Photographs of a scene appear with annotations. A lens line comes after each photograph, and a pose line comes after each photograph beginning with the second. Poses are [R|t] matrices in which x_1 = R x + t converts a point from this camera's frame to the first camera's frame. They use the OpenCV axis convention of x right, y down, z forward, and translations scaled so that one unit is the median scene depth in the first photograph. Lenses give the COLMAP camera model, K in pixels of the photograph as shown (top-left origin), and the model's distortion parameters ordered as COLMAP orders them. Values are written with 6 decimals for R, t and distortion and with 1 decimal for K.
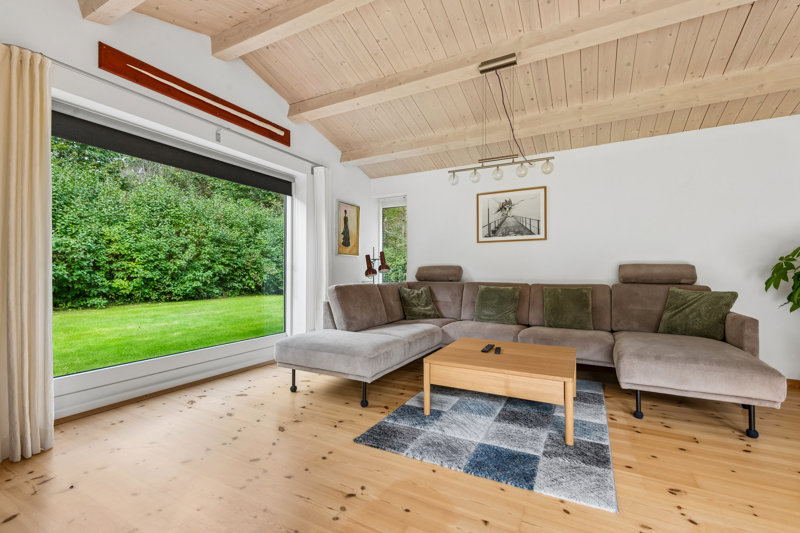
lens RADIAL K [[360.7, 0, 401.2], [0, 360.7, 273.9], [0, 0, 1]] dist [0.011429, -0.000767]
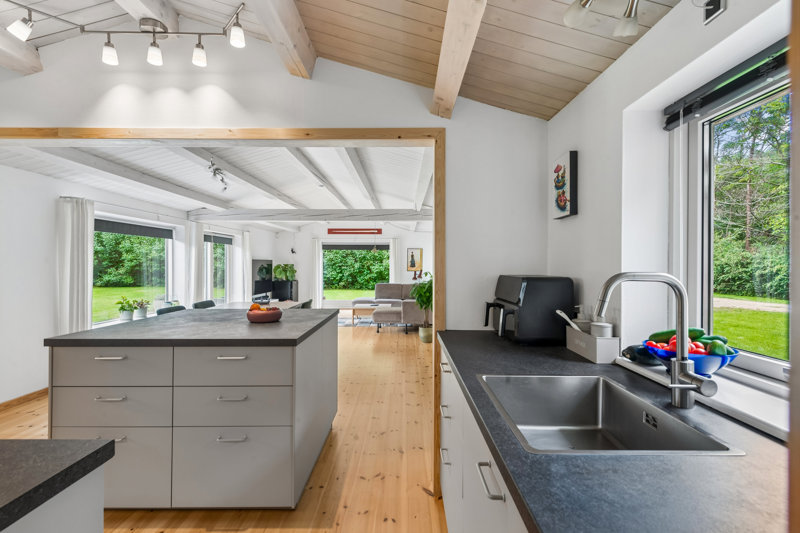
lens RADIAL K [[370.9, 0, 401.6], [0, 370.9, 261.5], [0, 0, 1]] dist [0.021380, -0.008705]
pose [[0.474635, -0.008392, -0.880143, 2.124837], [-0.002012, 0.999942, -0.010619, -0.095406], [0.880180, 0.006811, 0.474591, -0.235016]]
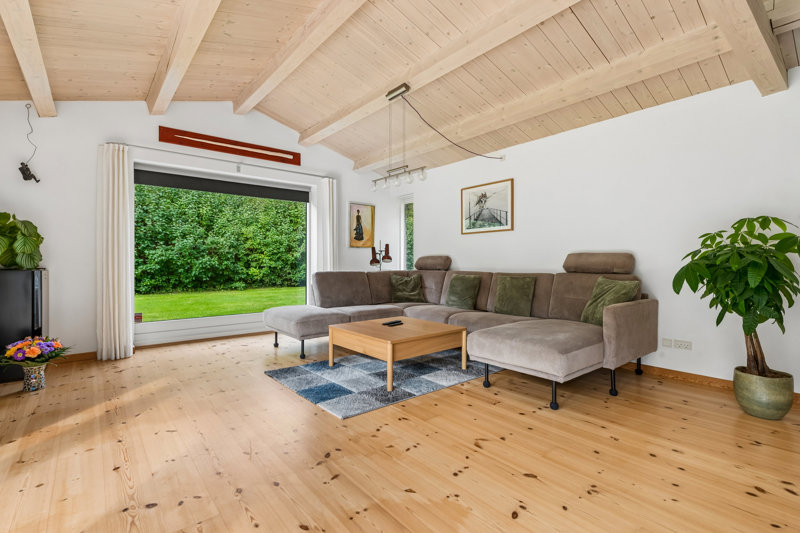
lens RADIAL K [[386.8, 0, 402.5], [0, 386.8, 267.6], [0, 0, 1]] dist [0.022160, -0.009153]
pose [[0.924515, 0.004286, -0.381122, 0.511028], [-0.001424, 0.999969, 0.007791, 0.004169], [0.381143, -0.006660, 0.924492, -0.140942]]
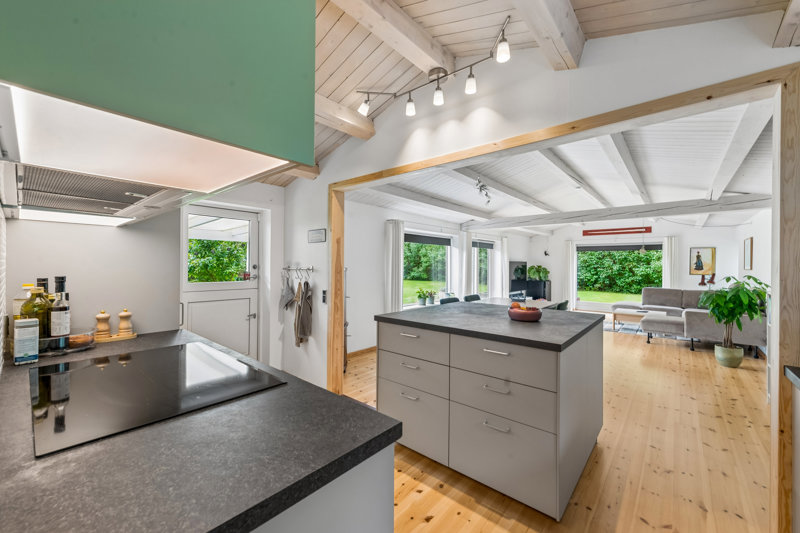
lens RADIAL K [[318.3, 0, 400.0], [0, 318.3, 266.5], [0, 0, 1]] dist [0.007869, -0.000026]
pose [[-0.212507, 0.002214, -0.977157, 2.064748], [-0.009723, 0.999943, 0.004380, -0.095421], [0.977111, 0.010432, -0.212473, -0.236183]]
